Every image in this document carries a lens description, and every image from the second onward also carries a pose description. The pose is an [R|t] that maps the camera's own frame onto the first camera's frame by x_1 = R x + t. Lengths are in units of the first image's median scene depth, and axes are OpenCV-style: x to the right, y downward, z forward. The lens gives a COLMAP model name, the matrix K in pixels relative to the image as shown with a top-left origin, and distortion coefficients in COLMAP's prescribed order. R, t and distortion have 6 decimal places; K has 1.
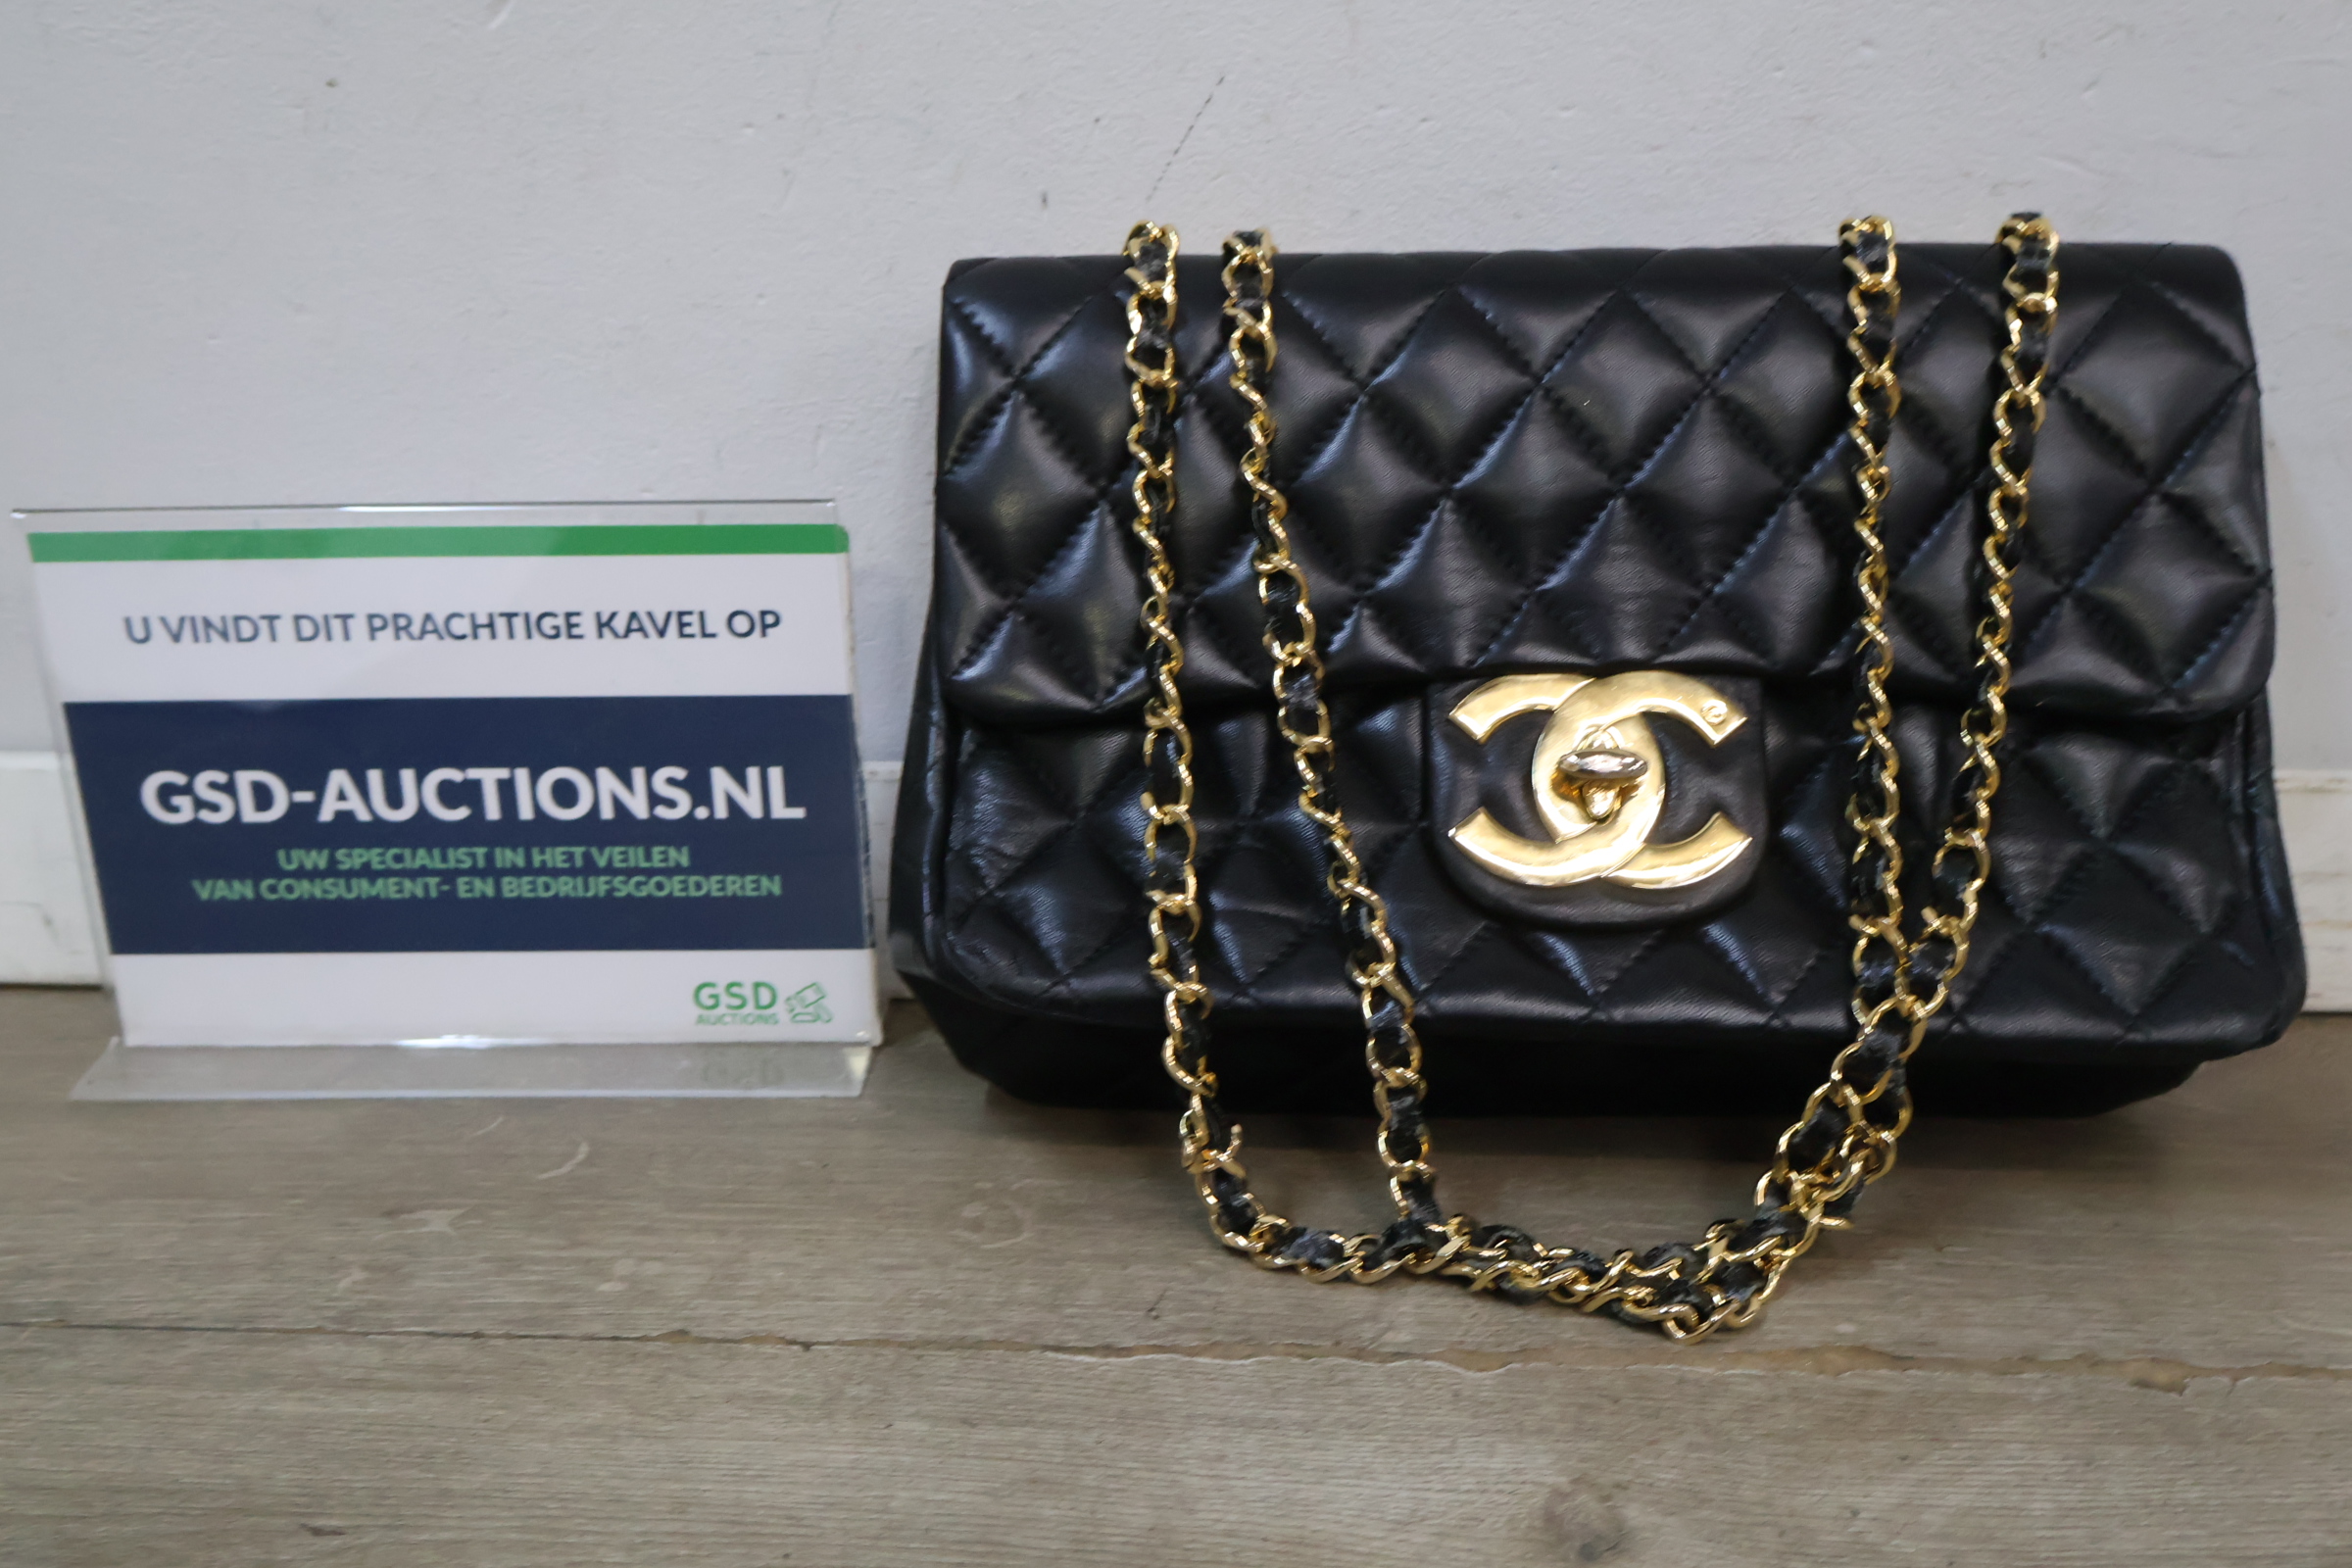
lens RADIAL K [[2274.5, 0, 1166.3], [0, 2274.5, 794.5], [0, 0, 1]] dist [0.002008, 0.000000]
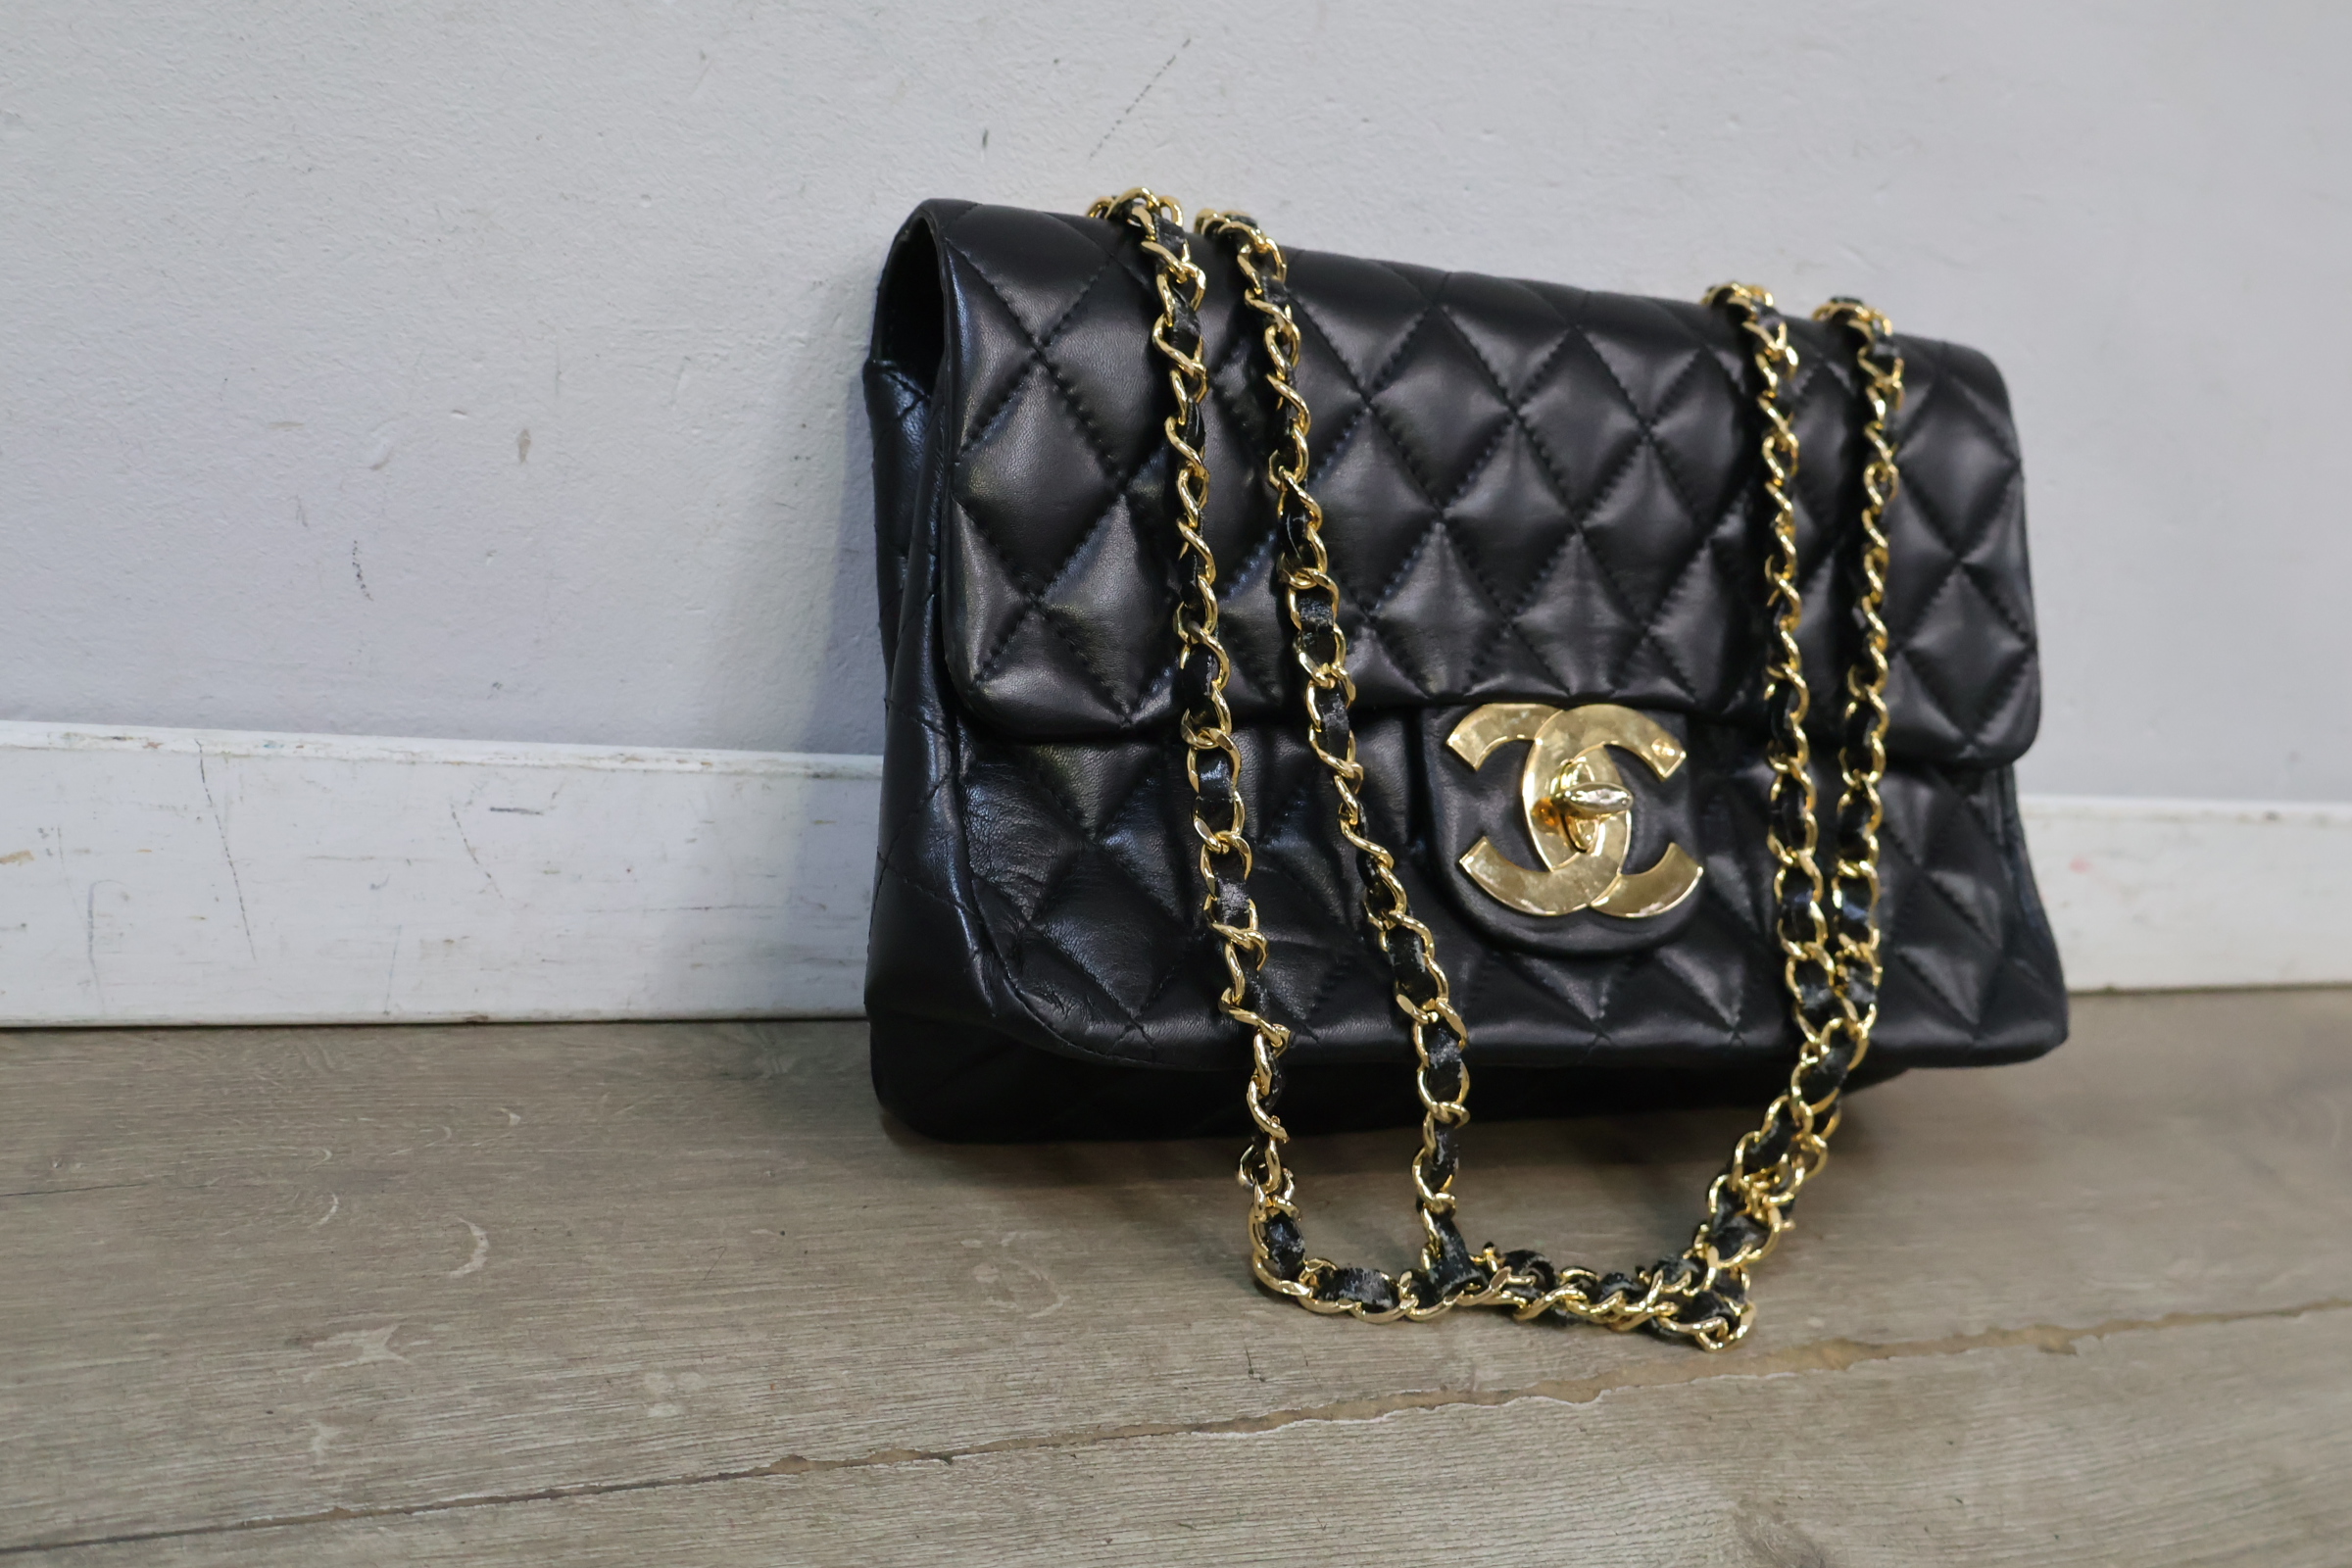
lens RADIAL K [[2274.5, 0, 1171.8], [0, 2274.5, 786.4], [0, 0, 1]] dist [0.002008, 0.000000]
pose [[0.874835, 0.018019, 0.484085, -0.469278], [-0.039775, 0.998606, 0.034710, -0.045473], [-0.482785, -0.049620, 0.874332, 0.188649]]
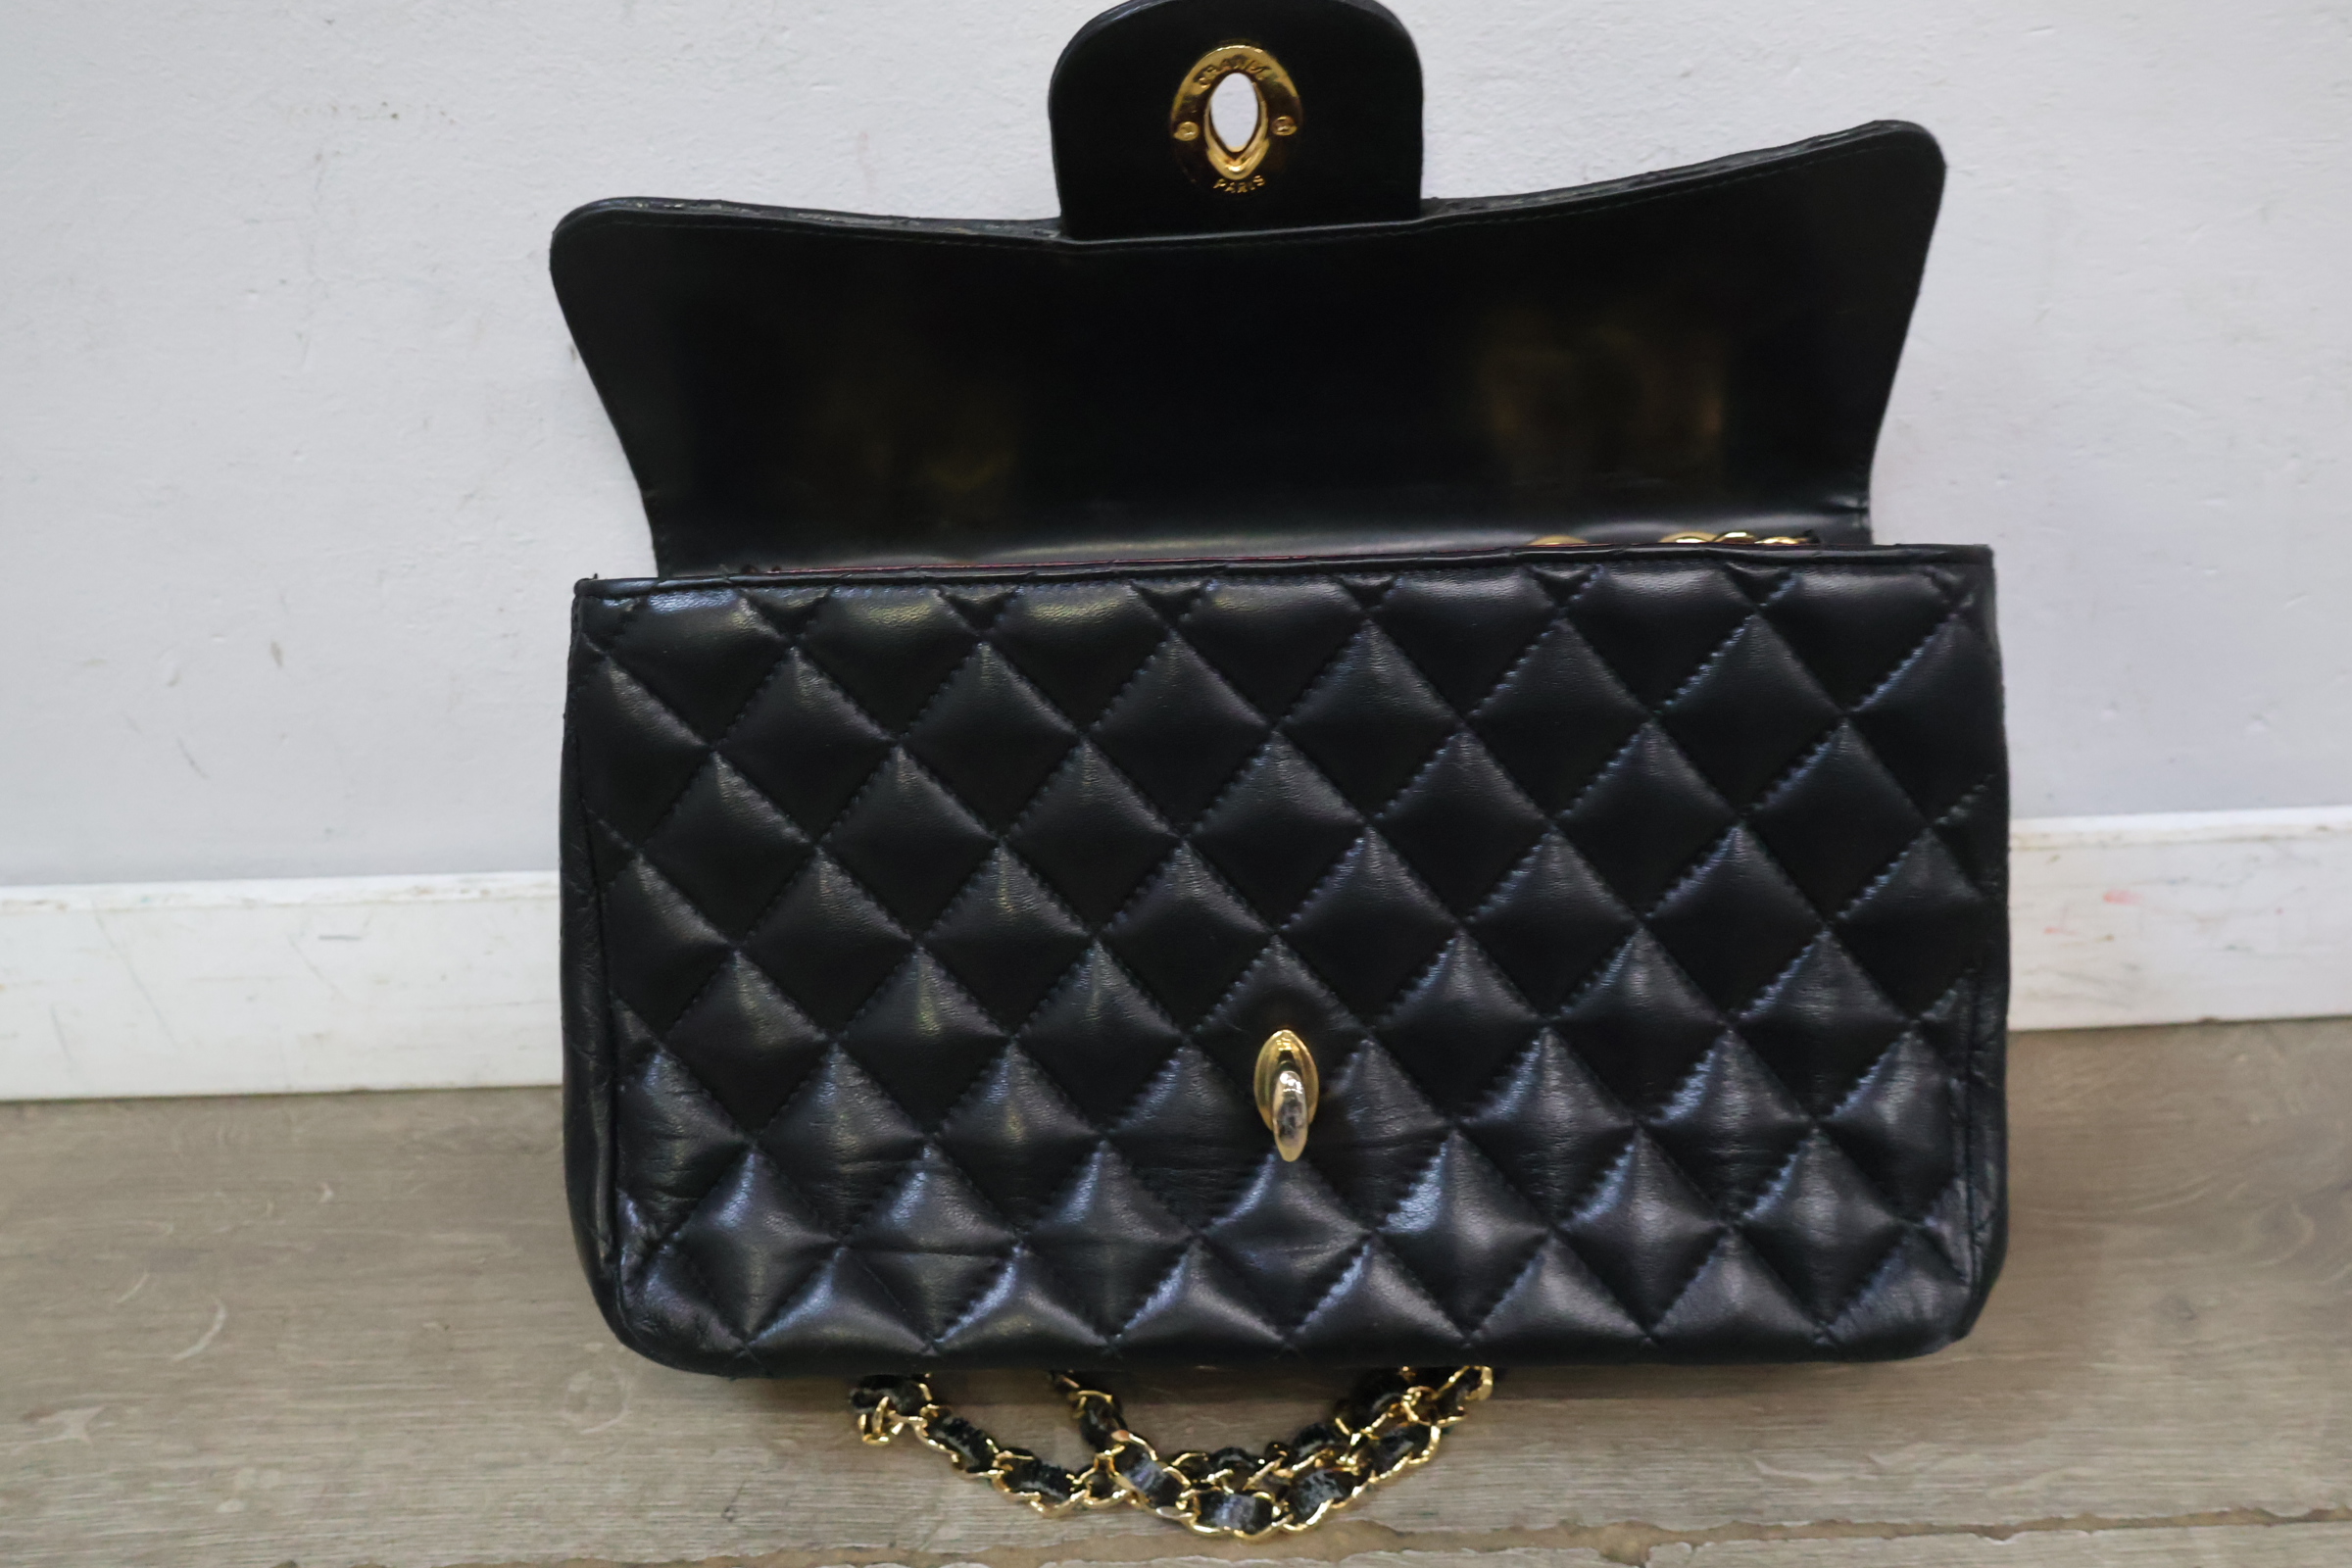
lens RADIAL K [[2274.5, 0, 1176.3], [0, 2274.5, 779.8], [0, 0, 1]] dist [0.002008, 0.000000]
pose [[0.998162, -0.056262, 0.022527, 0.189827], [0.049740, 0.972890, 0.225856, -0.325378], [-0.034623, -0.224320, 0.973900, 0.014251]]
